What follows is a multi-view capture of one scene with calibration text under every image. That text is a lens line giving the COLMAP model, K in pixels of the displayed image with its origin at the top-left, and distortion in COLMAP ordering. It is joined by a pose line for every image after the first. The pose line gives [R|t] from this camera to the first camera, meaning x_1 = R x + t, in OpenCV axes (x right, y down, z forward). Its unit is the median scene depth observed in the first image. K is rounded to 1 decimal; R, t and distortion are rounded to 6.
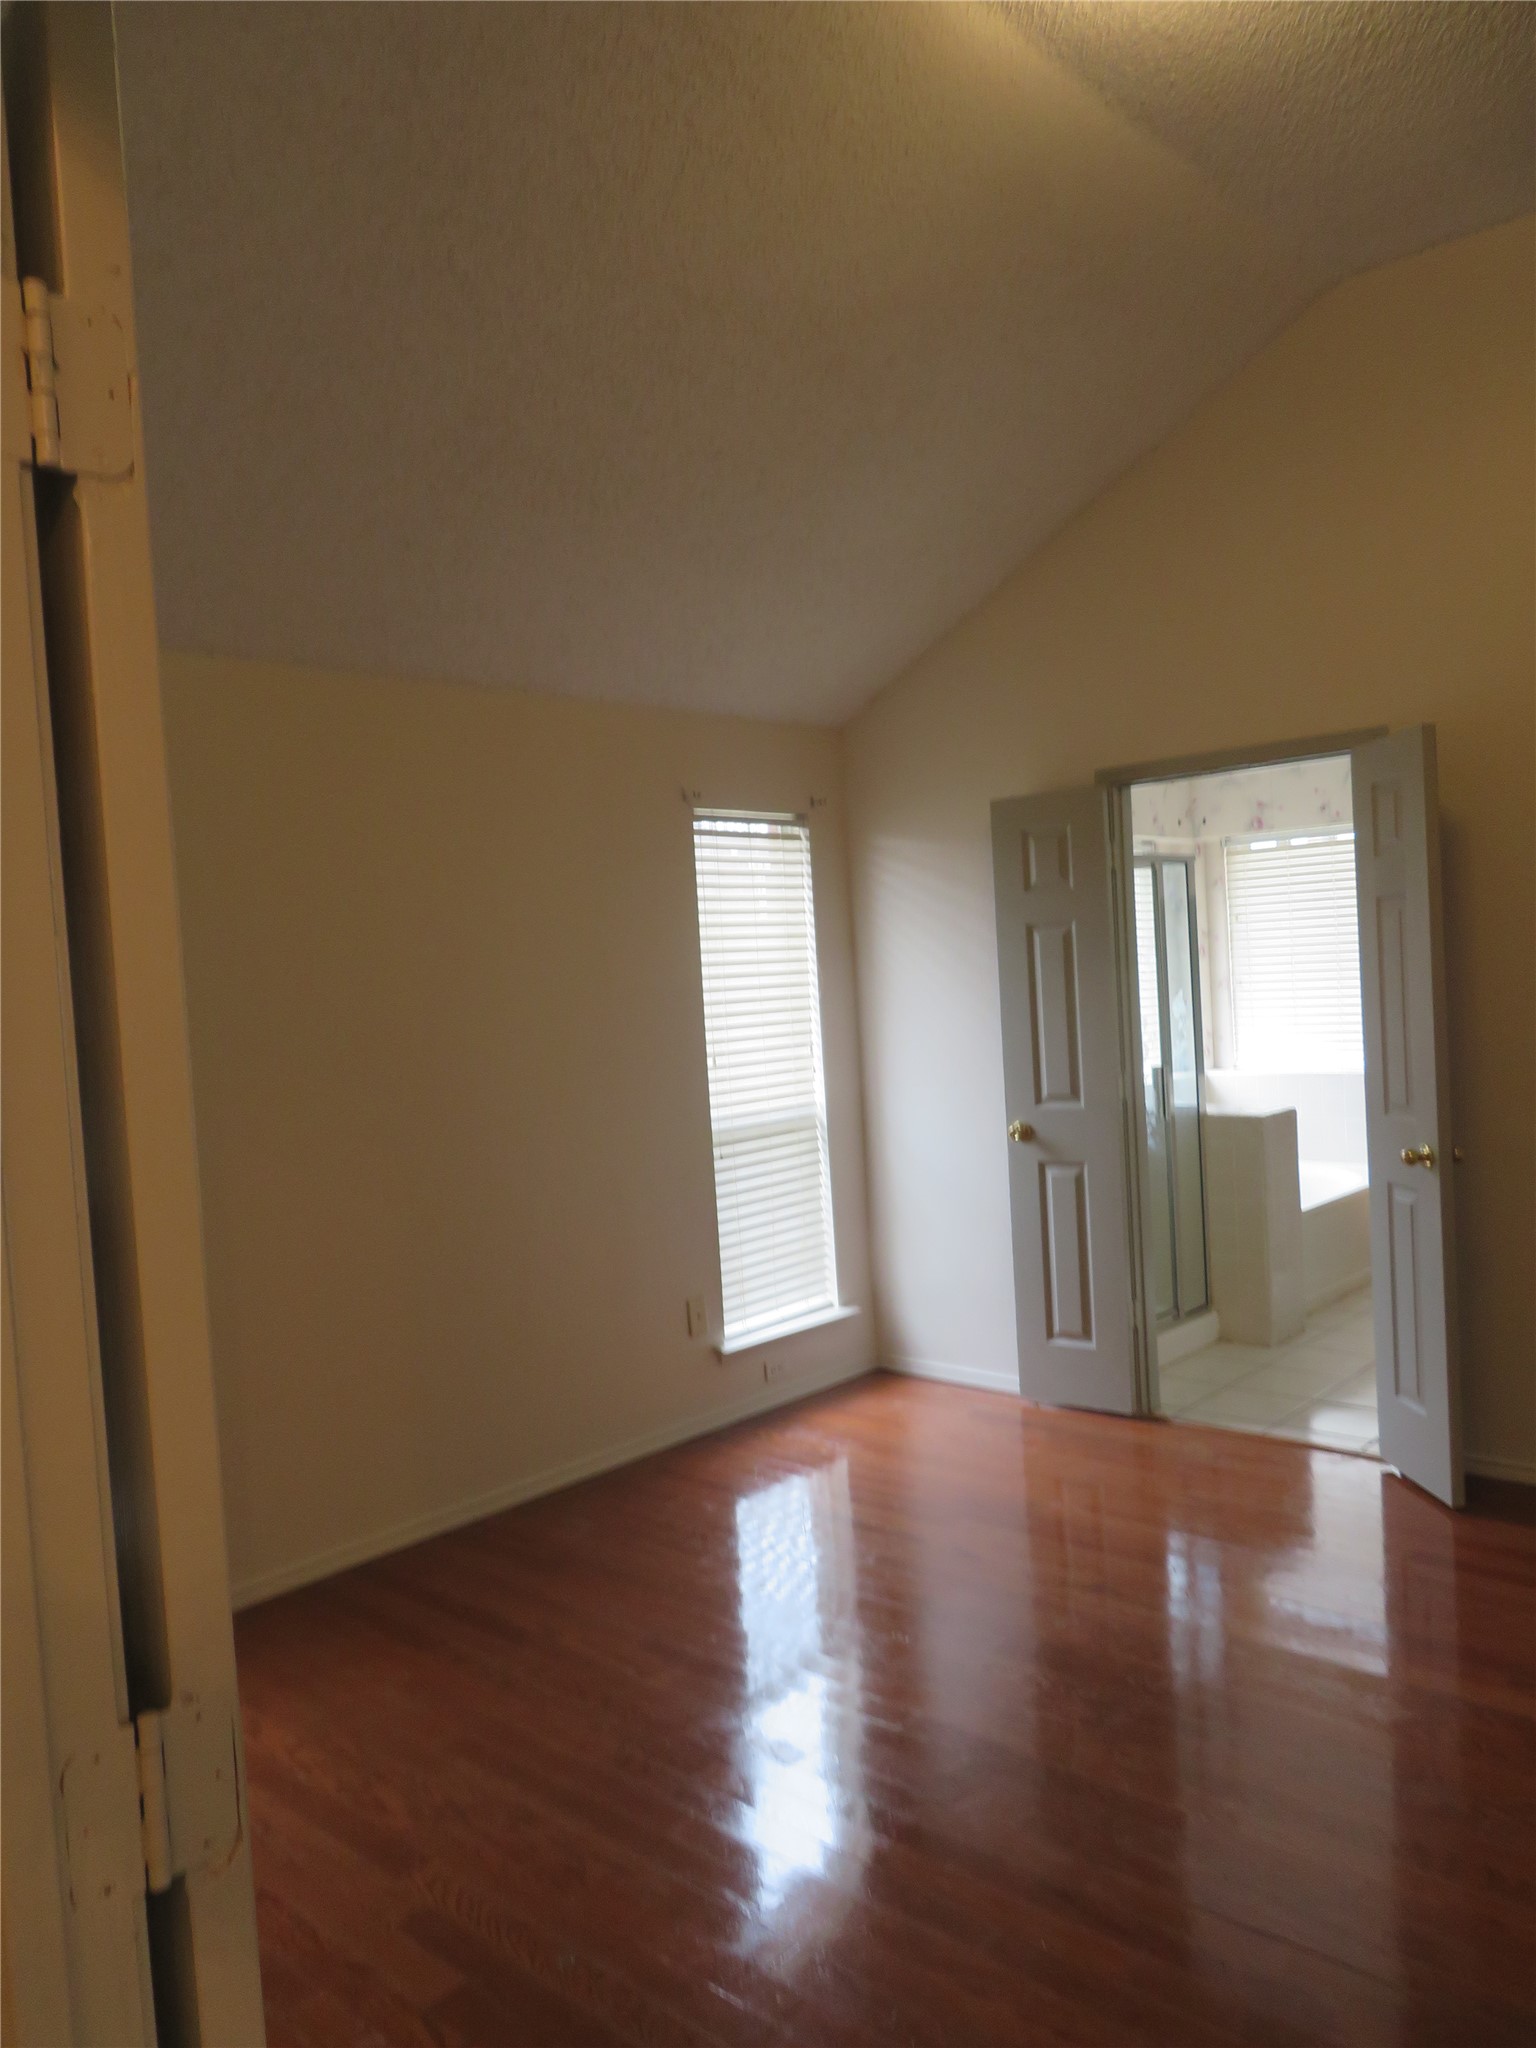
lens RADIAL K [[1478.6, 0, 768.0], [0, 1478.6, 1024.0], [0, 0, 1]] dist [-0.001130, 0.000860]
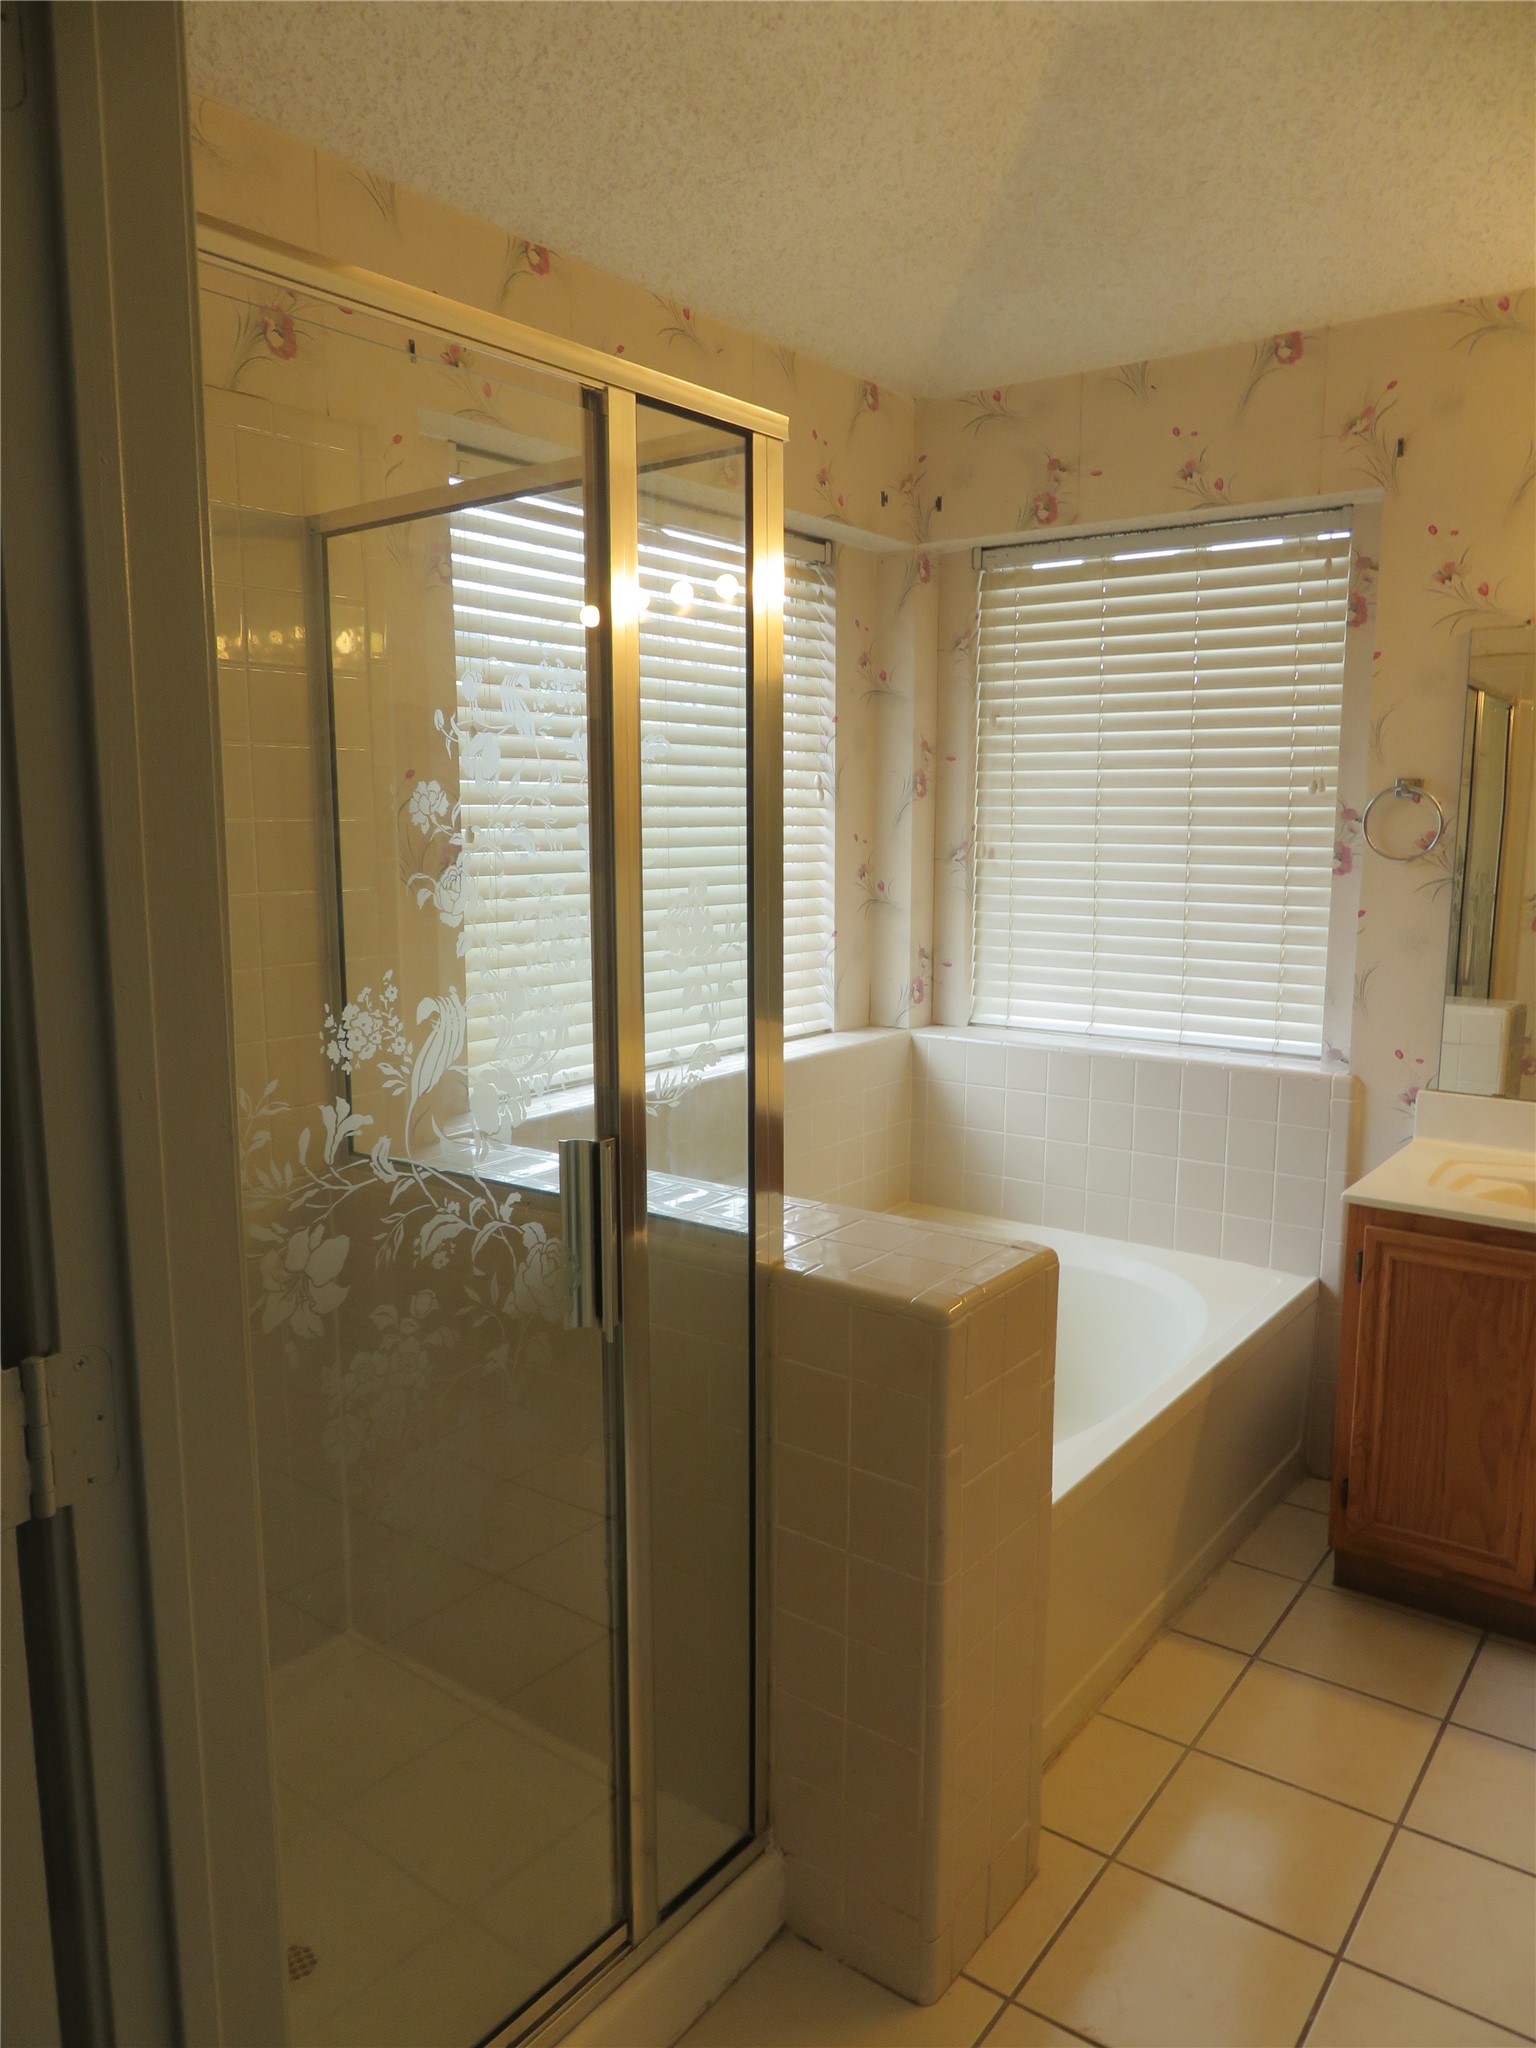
lens RADIAL K [[1478.6, 0, 768.0], [0, 1478.6, 1024.0], [0, 0, 1]] dist [-0.001130, 0.000860]
pose [[0.991686, 0.044044, 0.120913, 0.197082], [-0.056338, 0.993369, 0.100218, -0.017503], [-0.115697, -0.106197, 0.987591, 0.539723]]
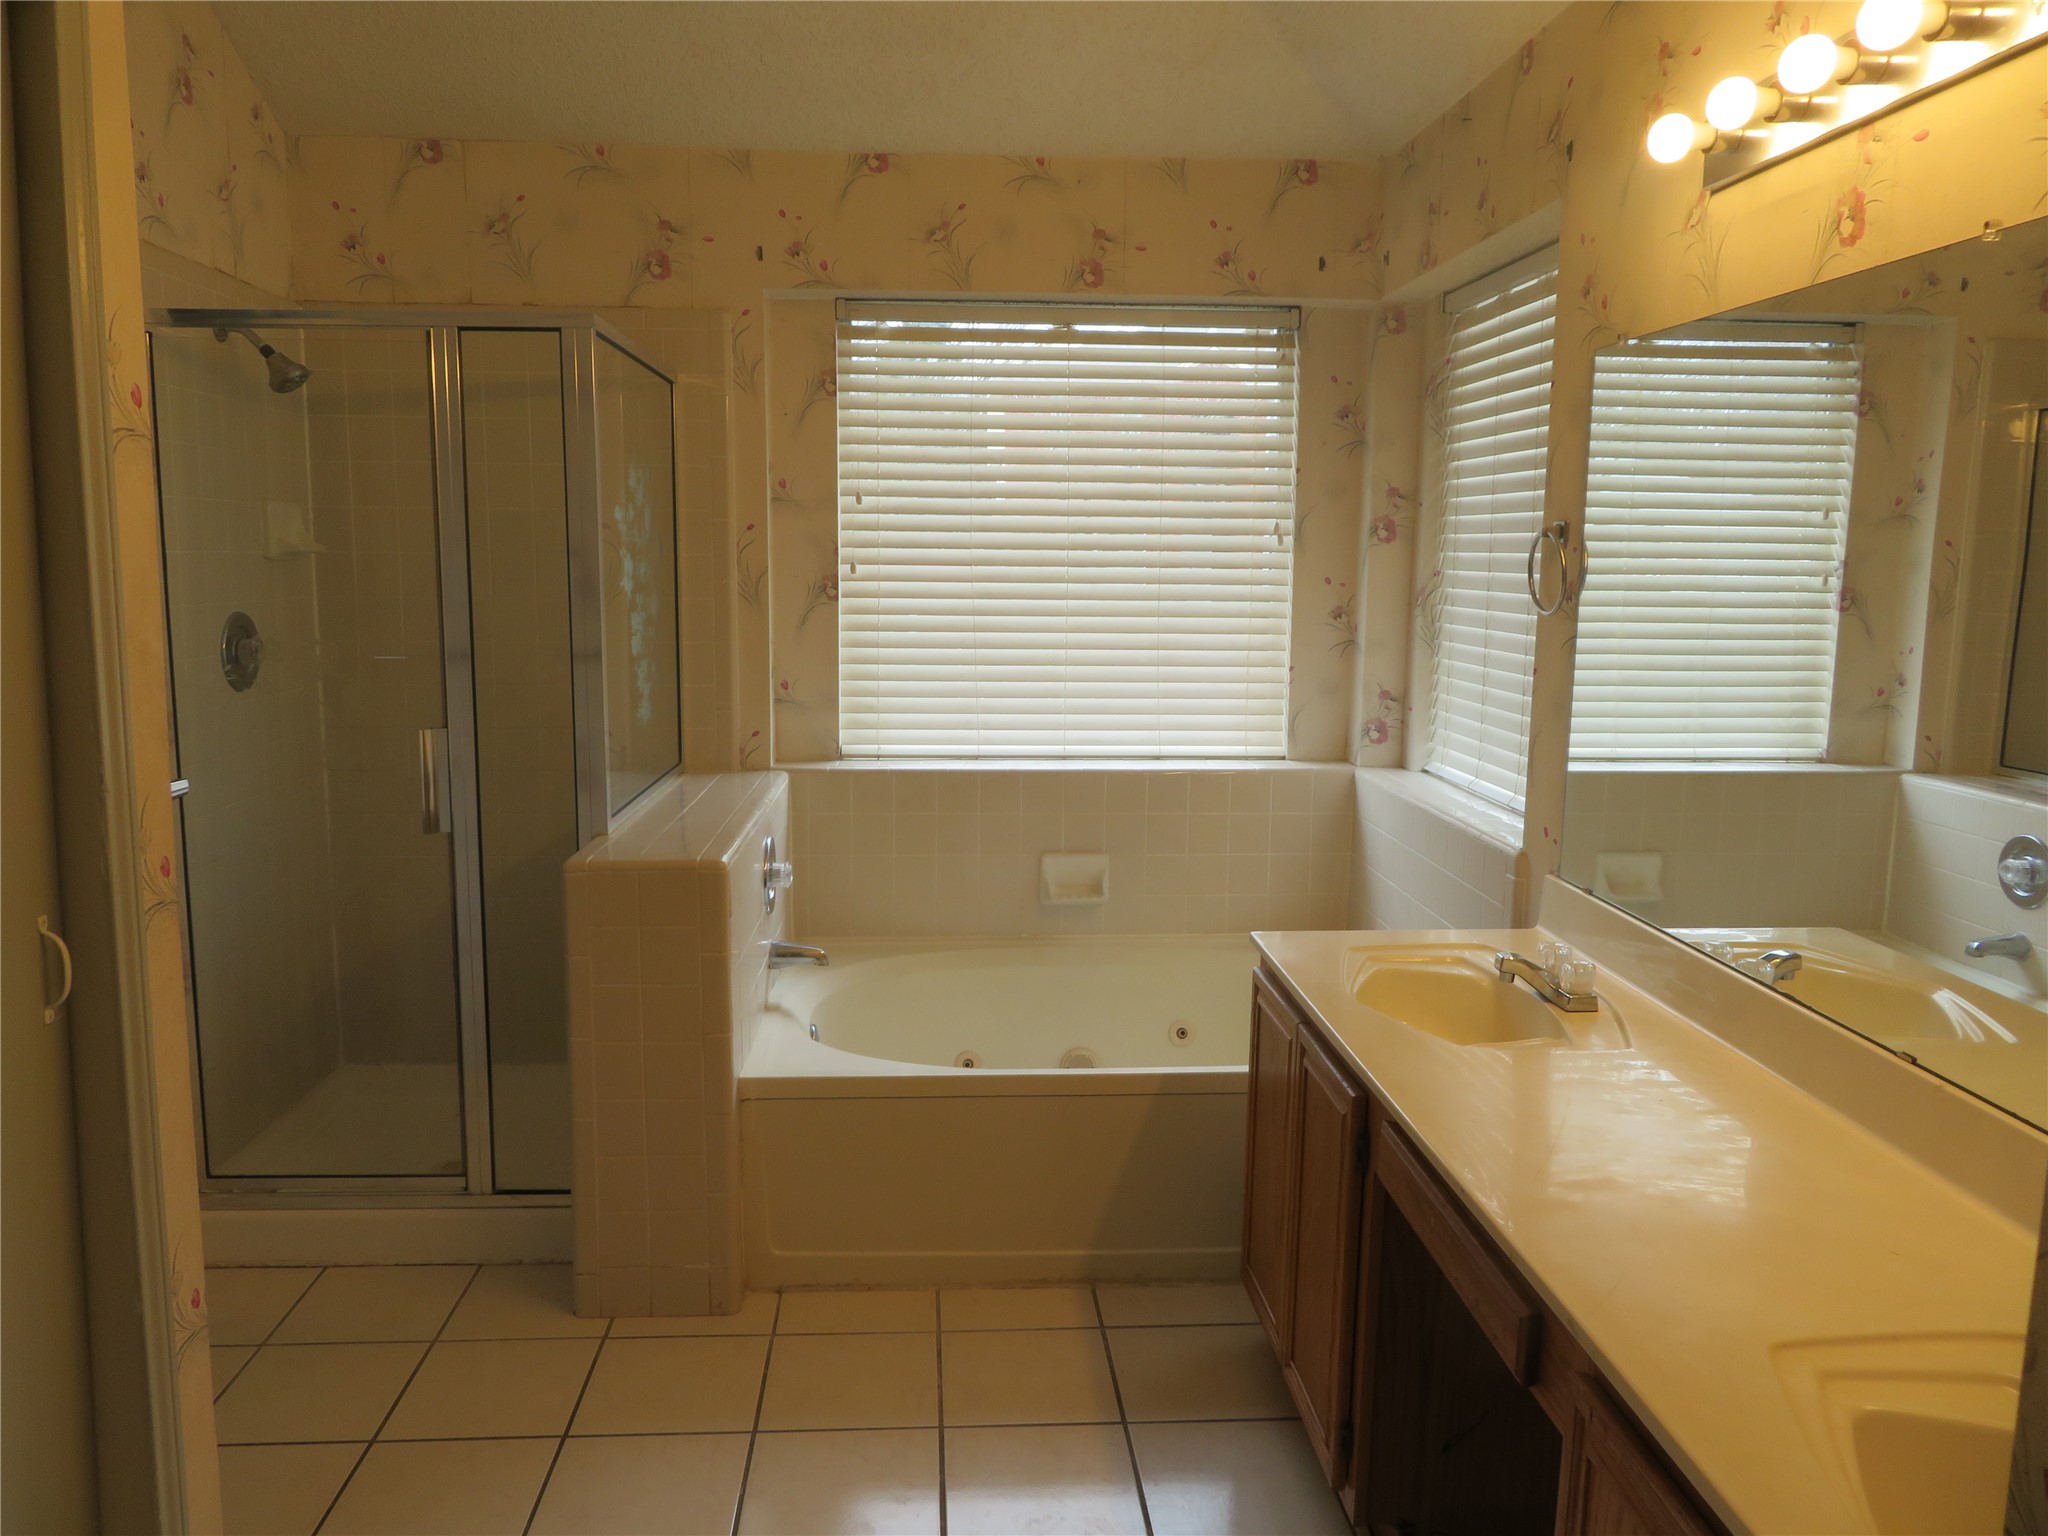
lens RADIAL K [[1478.6, 0, 1024.0], [0, 1478.6, 768.0], [0, 0, 1]] dist [-0.001130, 0.000860]
pose [[0.720023, 0.165692, -0.673880, 0.568002], [-0.075694, 0.984035, 0.161075, -0.042340], [0.689810, -0.064969, 0.721070, 0.573115]]
